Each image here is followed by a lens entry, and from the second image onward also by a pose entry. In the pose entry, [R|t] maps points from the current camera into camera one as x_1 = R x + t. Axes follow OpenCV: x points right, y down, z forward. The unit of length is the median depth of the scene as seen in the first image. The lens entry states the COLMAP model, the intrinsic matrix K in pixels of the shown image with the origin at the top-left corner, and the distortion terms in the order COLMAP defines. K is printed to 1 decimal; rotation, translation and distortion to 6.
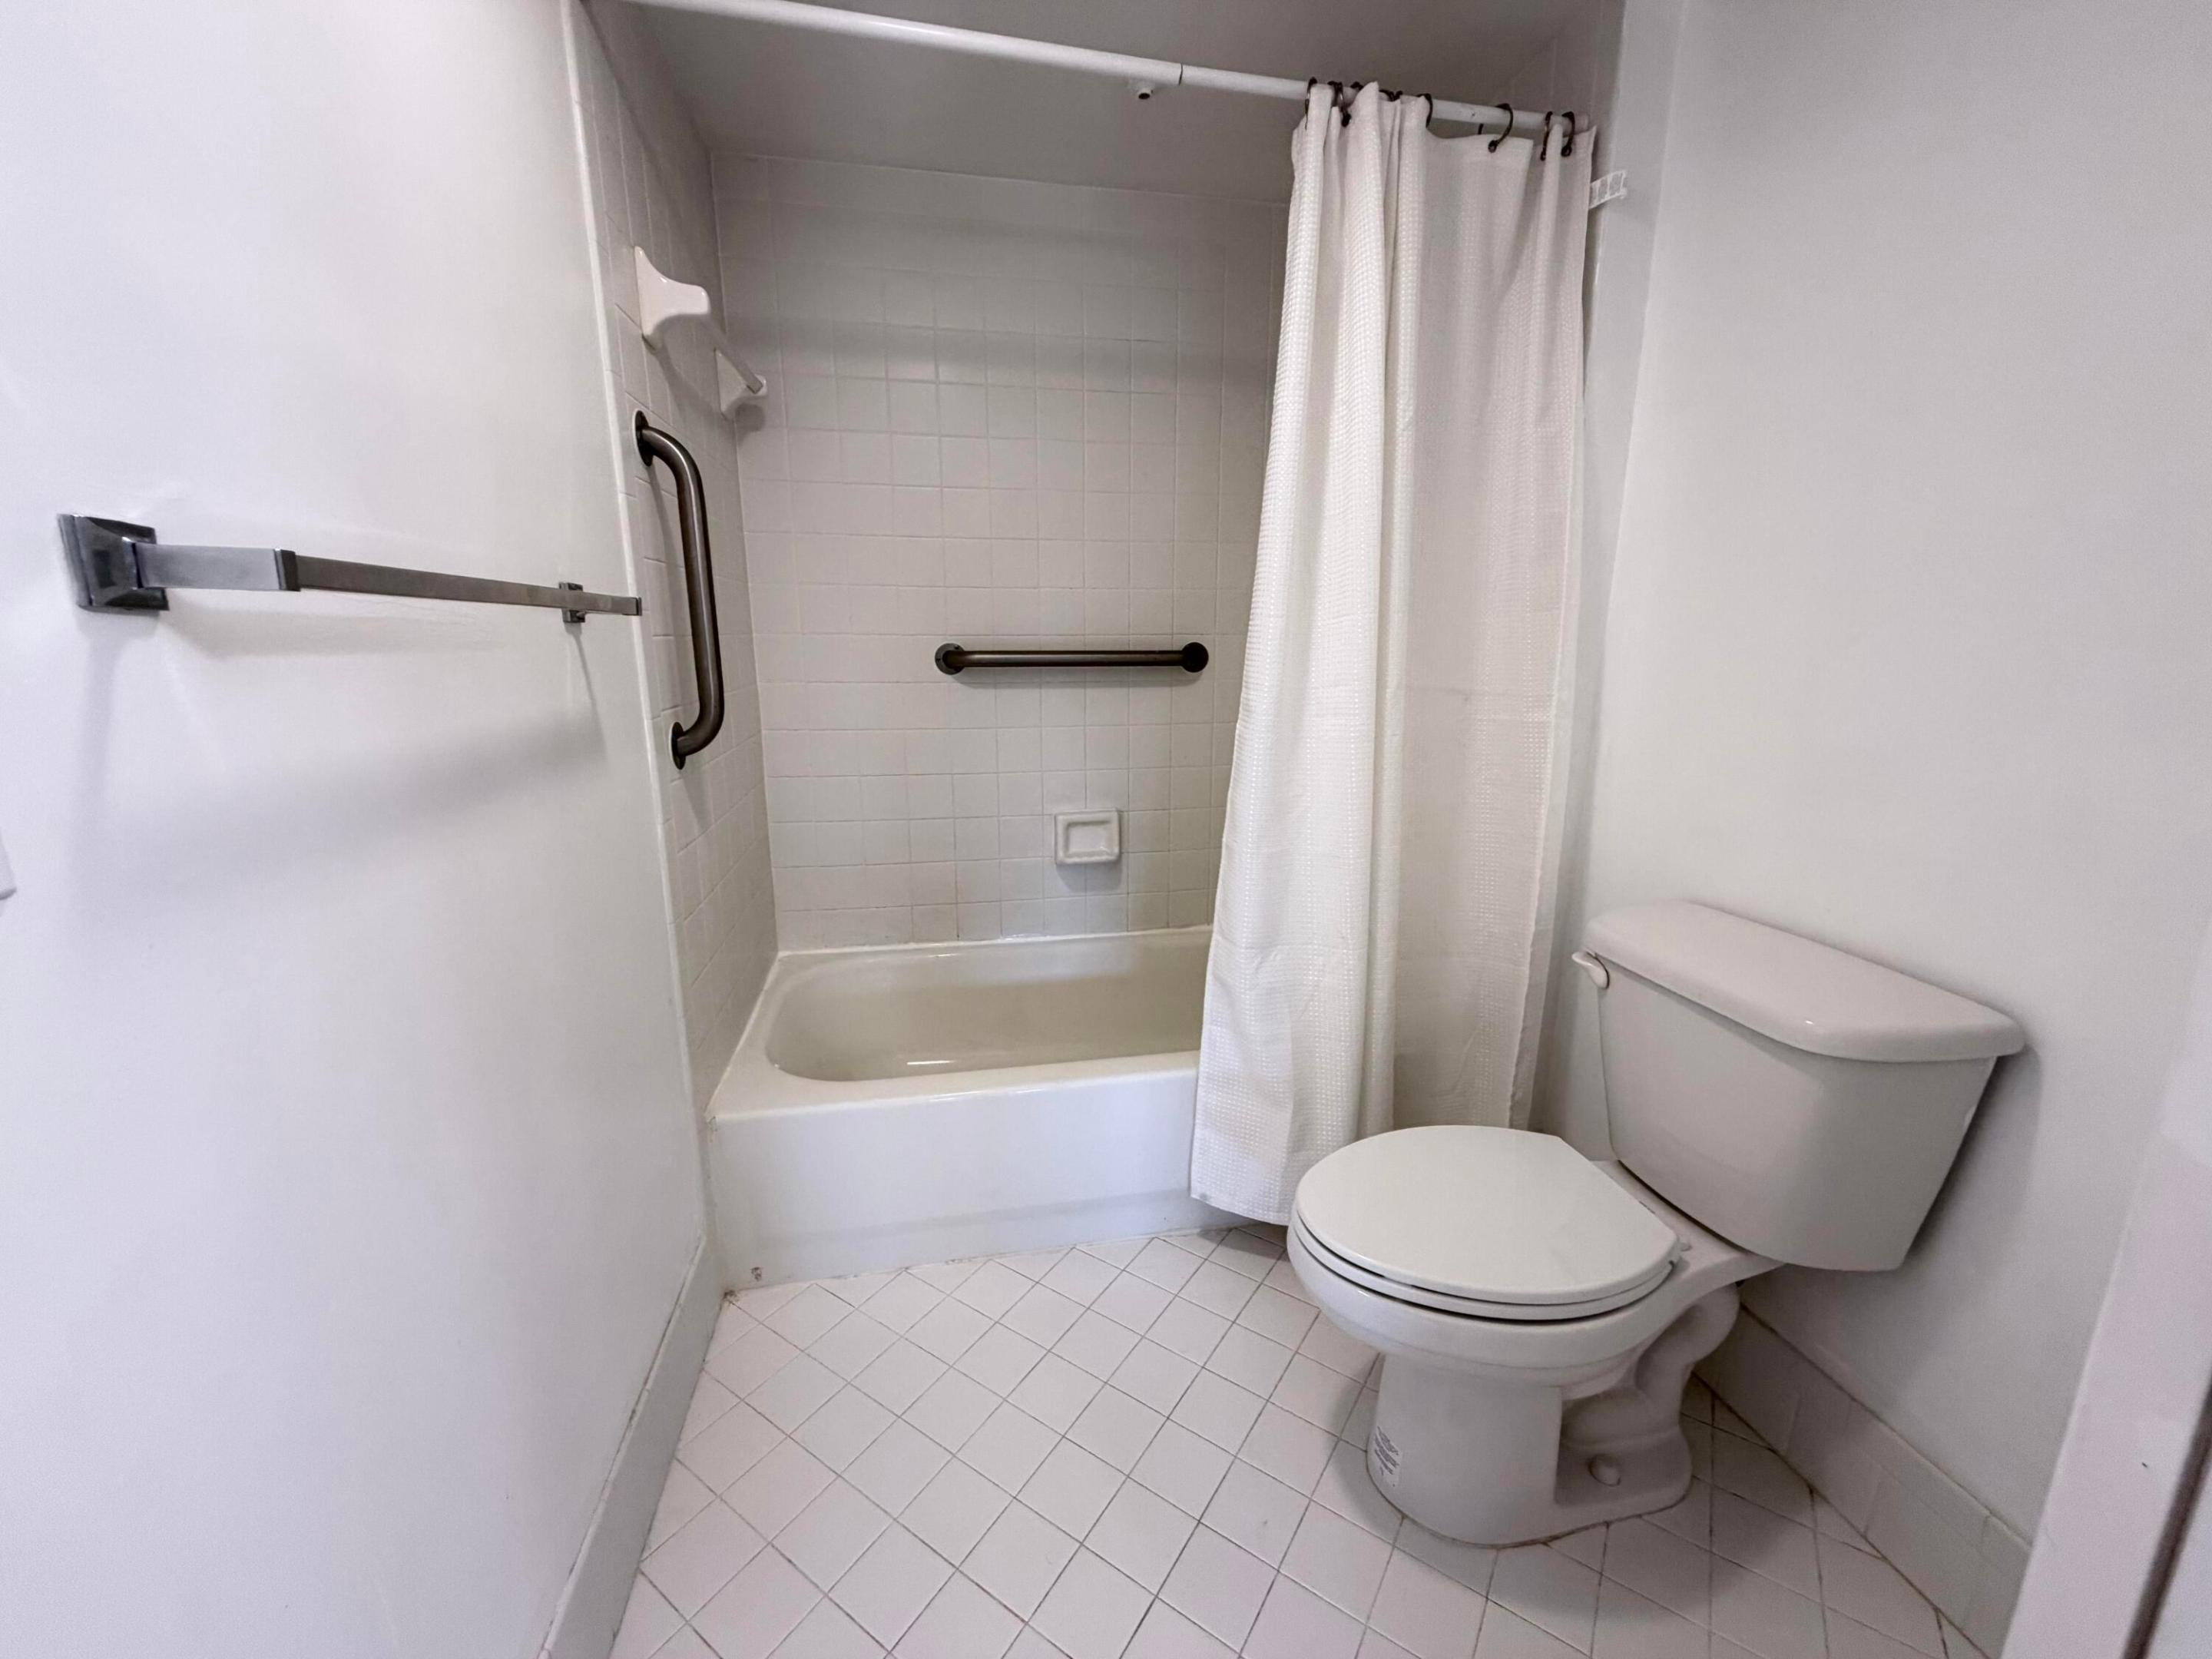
lens RADIAL K [[877.4, 0, 1100.2], [0, 877.4, 827.0], [0, 0, 1]] dist [0.000400, -0.000306]
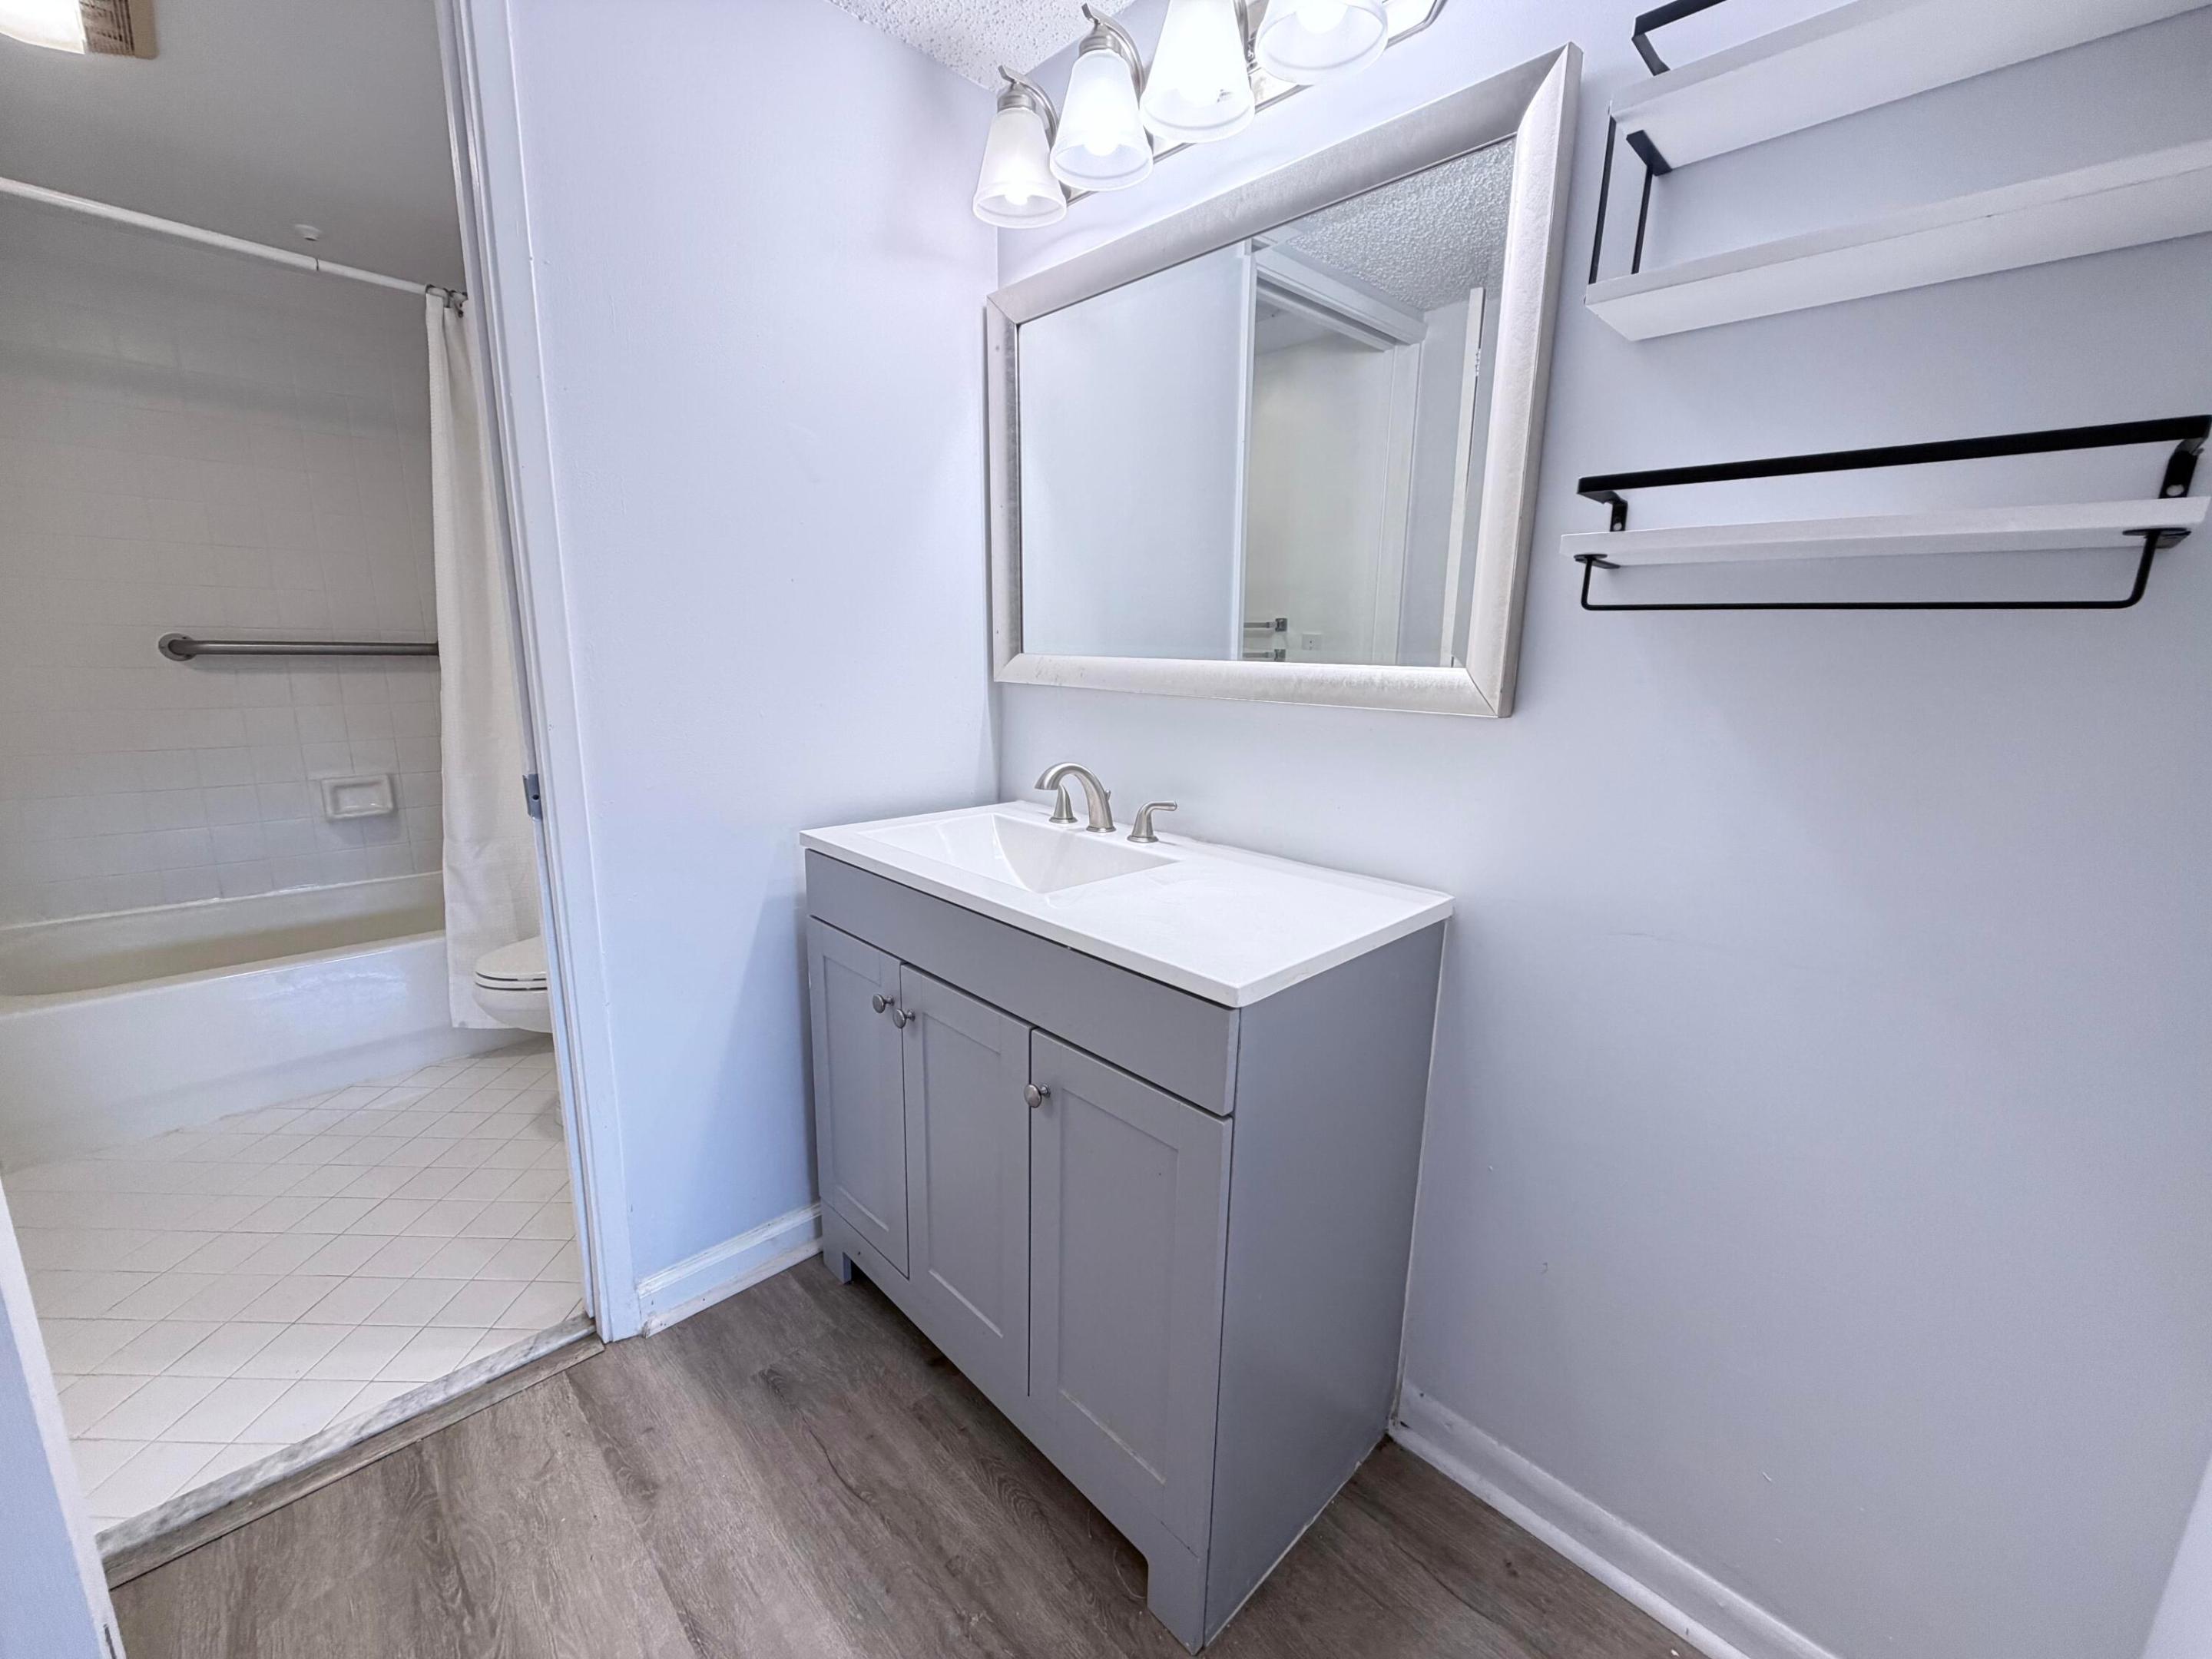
lens RADIAL K [[879.6, 0, 1098.8], [0, 879.6, 827.1], [0, 0, 1]] dist [-0.000707, 0.000470]
pose [[0.830226, -0.097378, 0.548855, 0.285949], [0.096917, 0.994843, 0.029903, 0.201900], [-0.548937, 0.028367, 0.835382, -0.997491]]
